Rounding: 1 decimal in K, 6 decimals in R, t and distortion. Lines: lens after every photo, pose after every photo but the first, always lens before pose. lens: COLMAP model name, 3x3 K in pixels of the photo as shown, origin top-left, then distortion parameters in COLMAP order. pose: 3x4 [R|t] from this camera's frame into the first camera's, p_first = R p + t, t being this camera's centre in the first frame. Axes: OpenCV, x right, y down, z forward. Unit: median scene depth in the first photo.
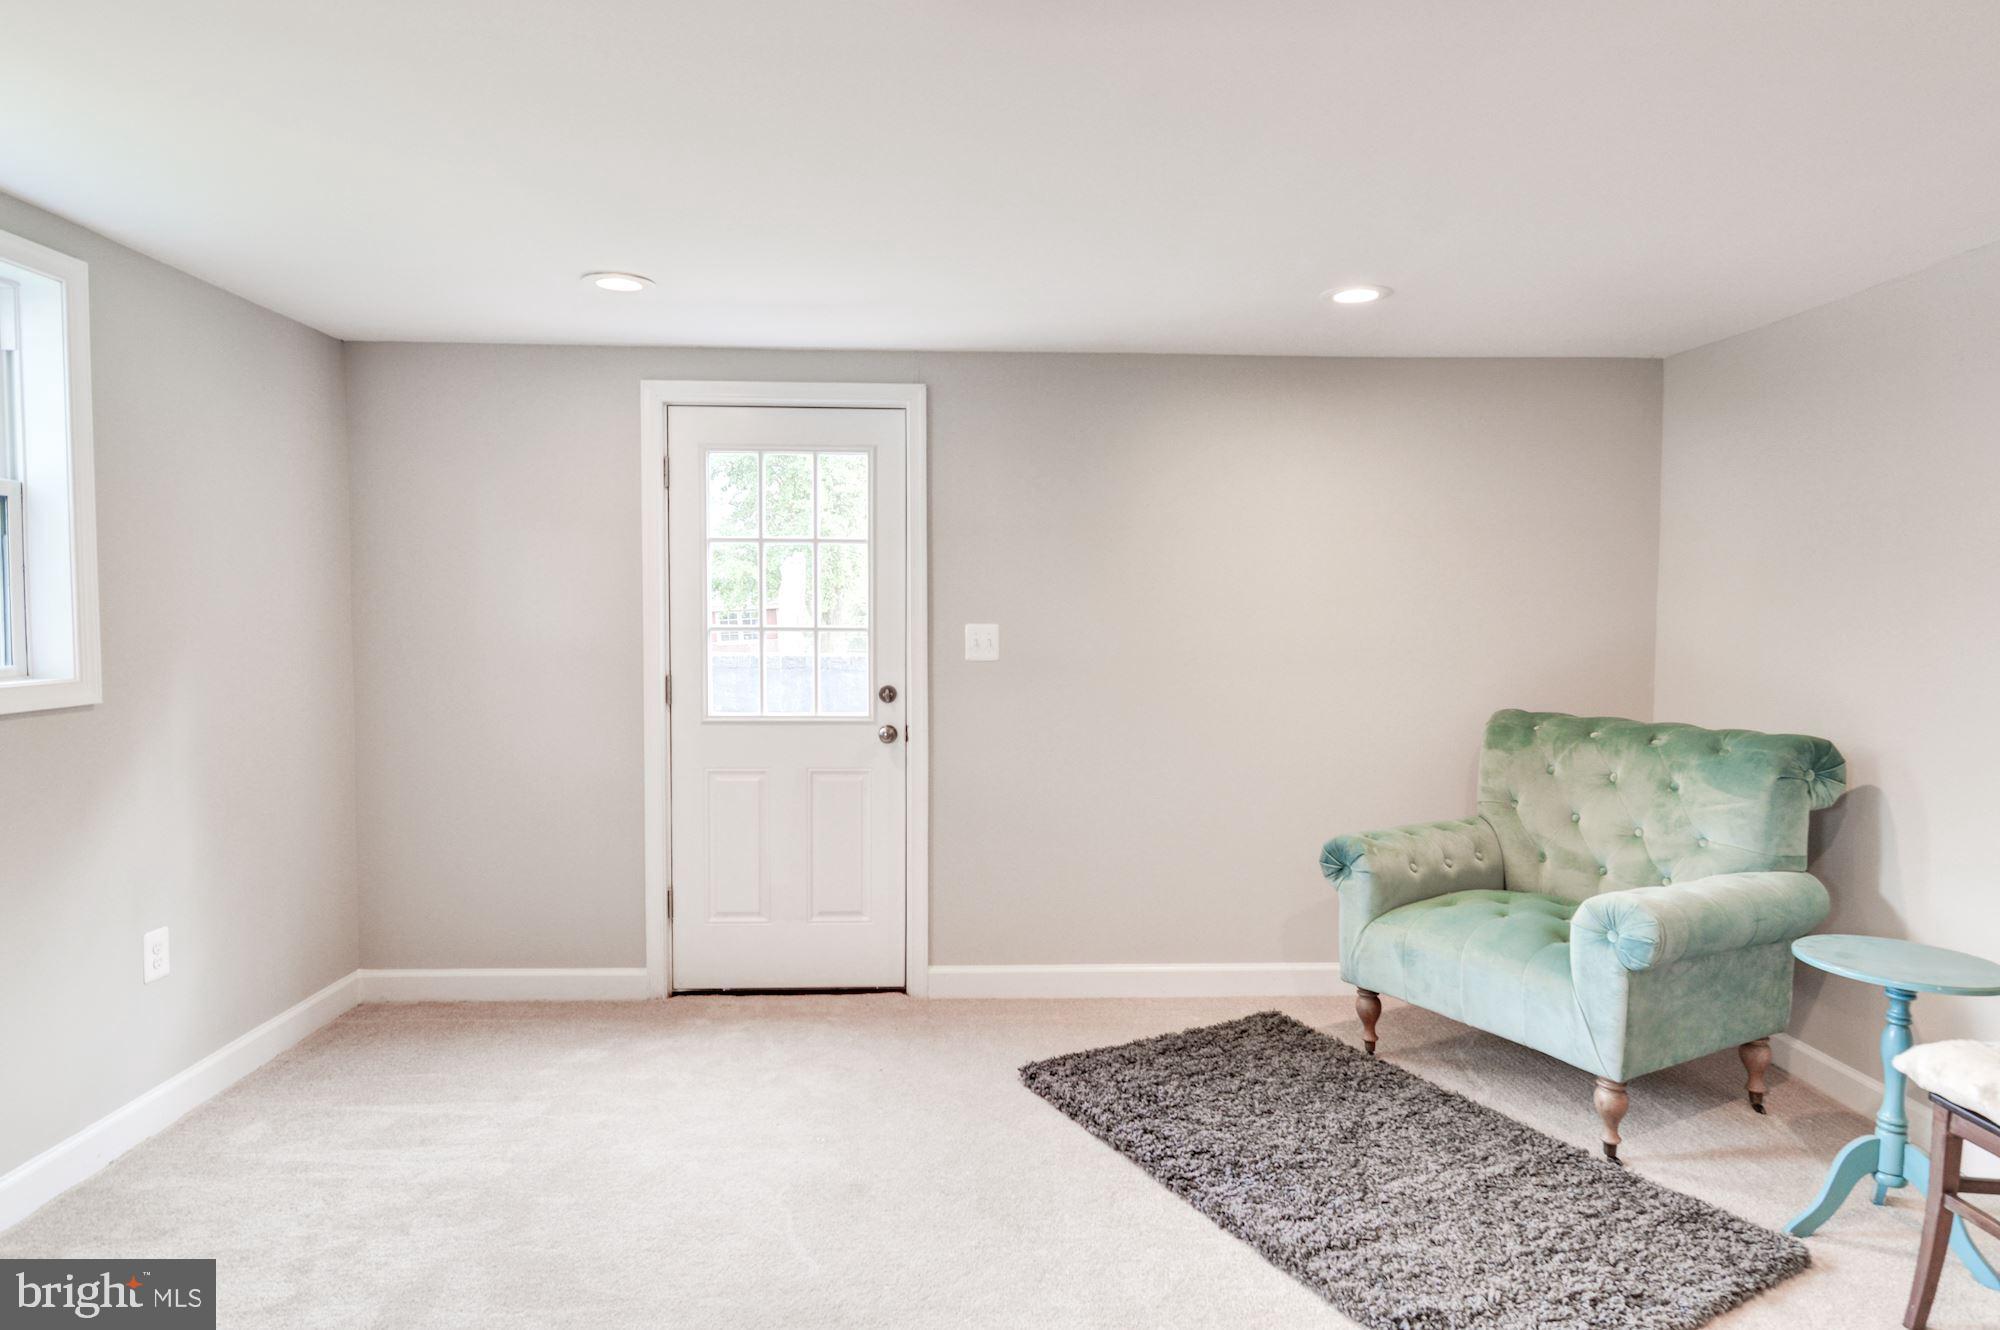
lens RADIAL K [[1154.3, 0, 1003.5], [0, 1154.3, 654.9], [0, 0, 1]] dist [-0.002384, -0.004152]
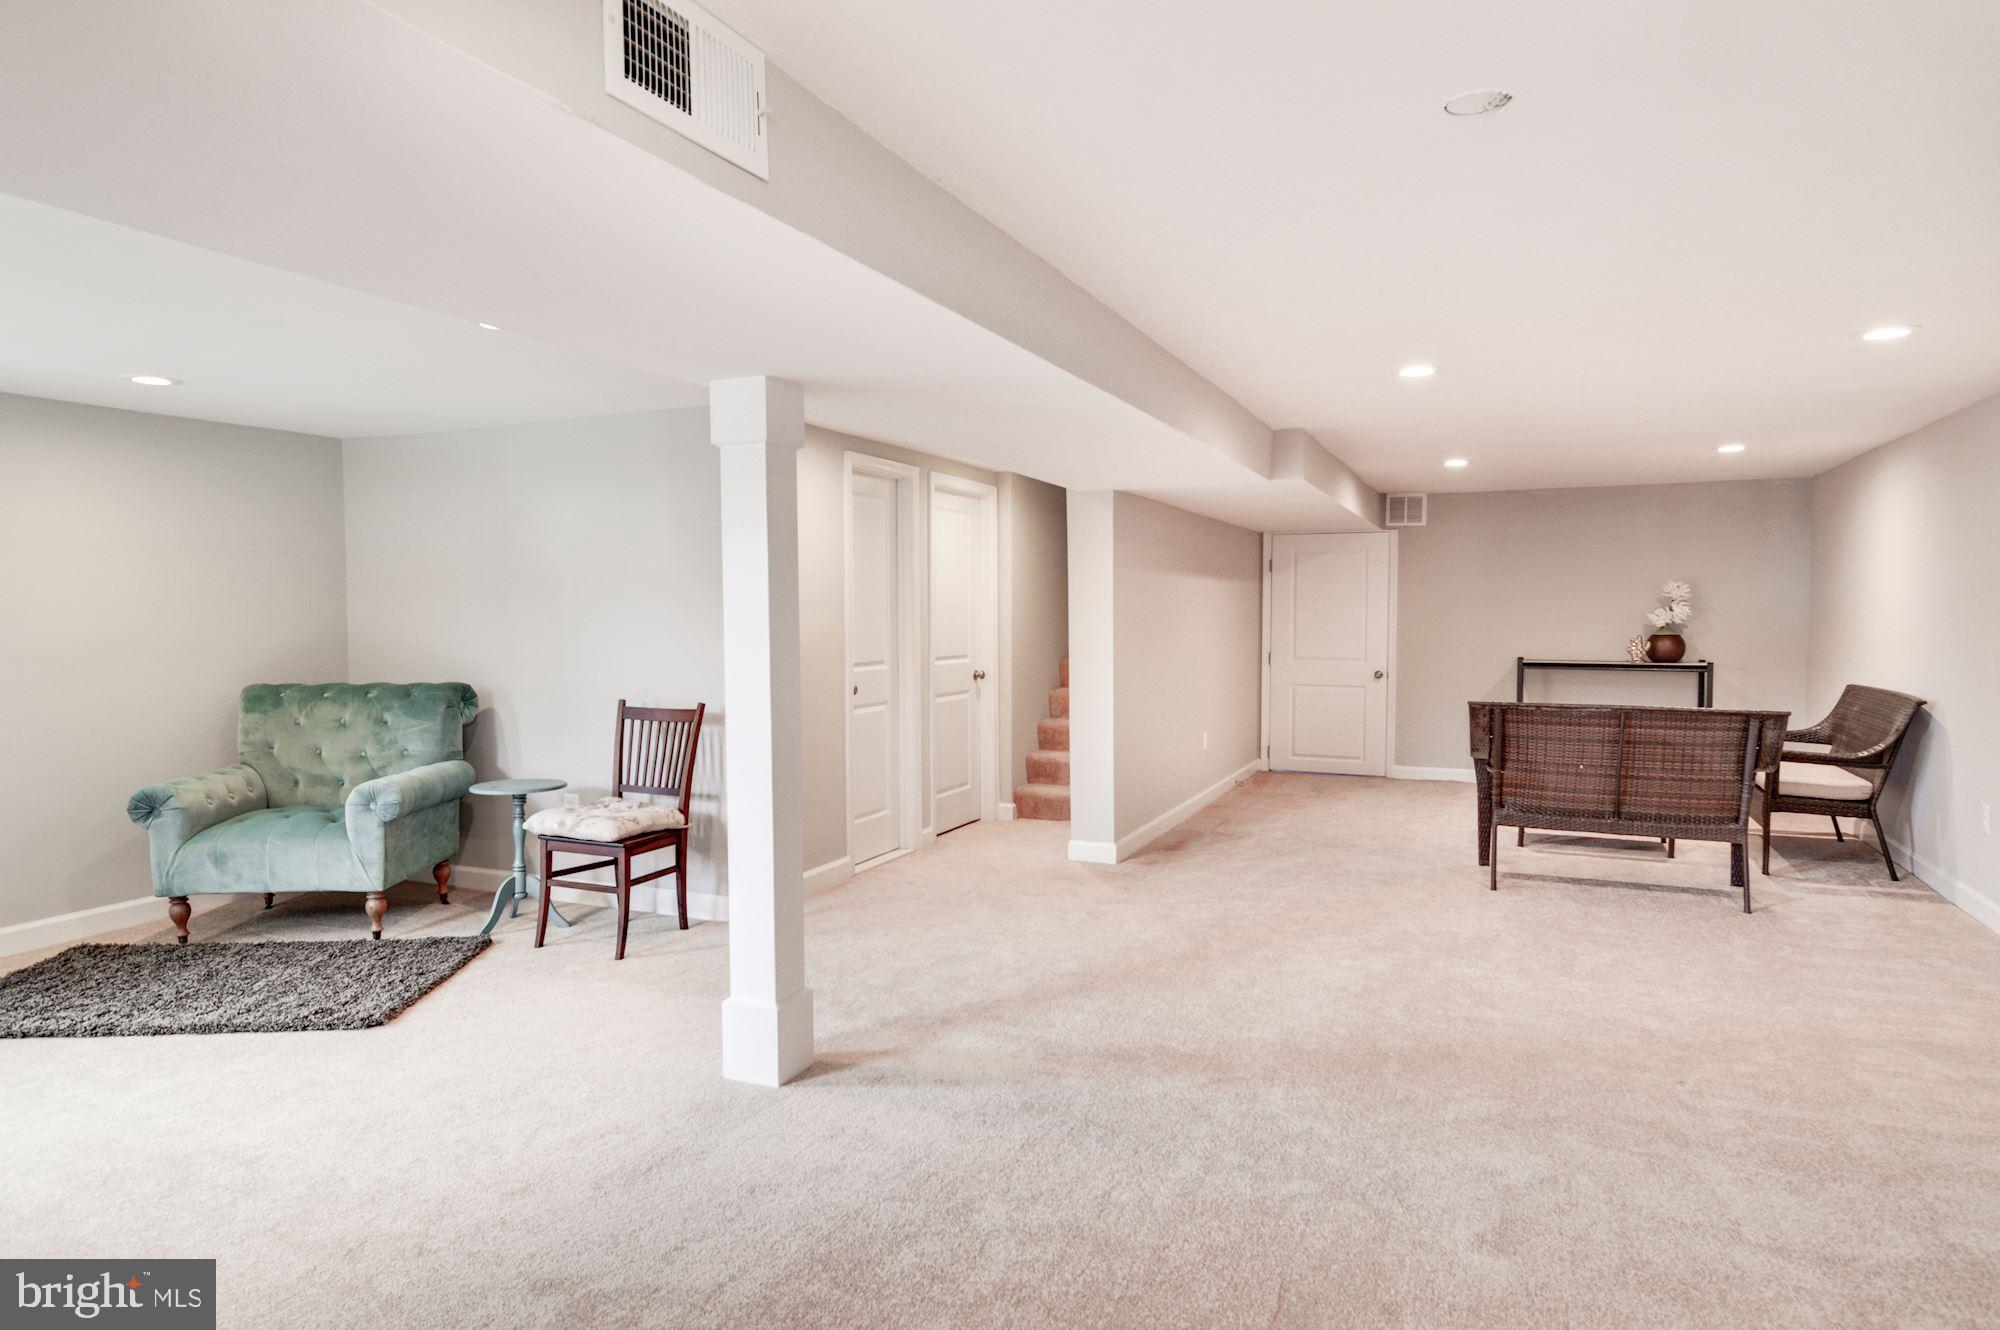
lens RADIAL K [[1154.3, 0, 1001.2], [0, 1154.3, 658.7], [0, 0, 1]] dist [-0.002384, -0.004152]
pose [[0.435777, -0.050551, 0.898634, -0.523016], [0.044665, 0.998406, 0.034504, 0.010648], [-0.898946, 0.025101, 0.437341, -0.517078]]
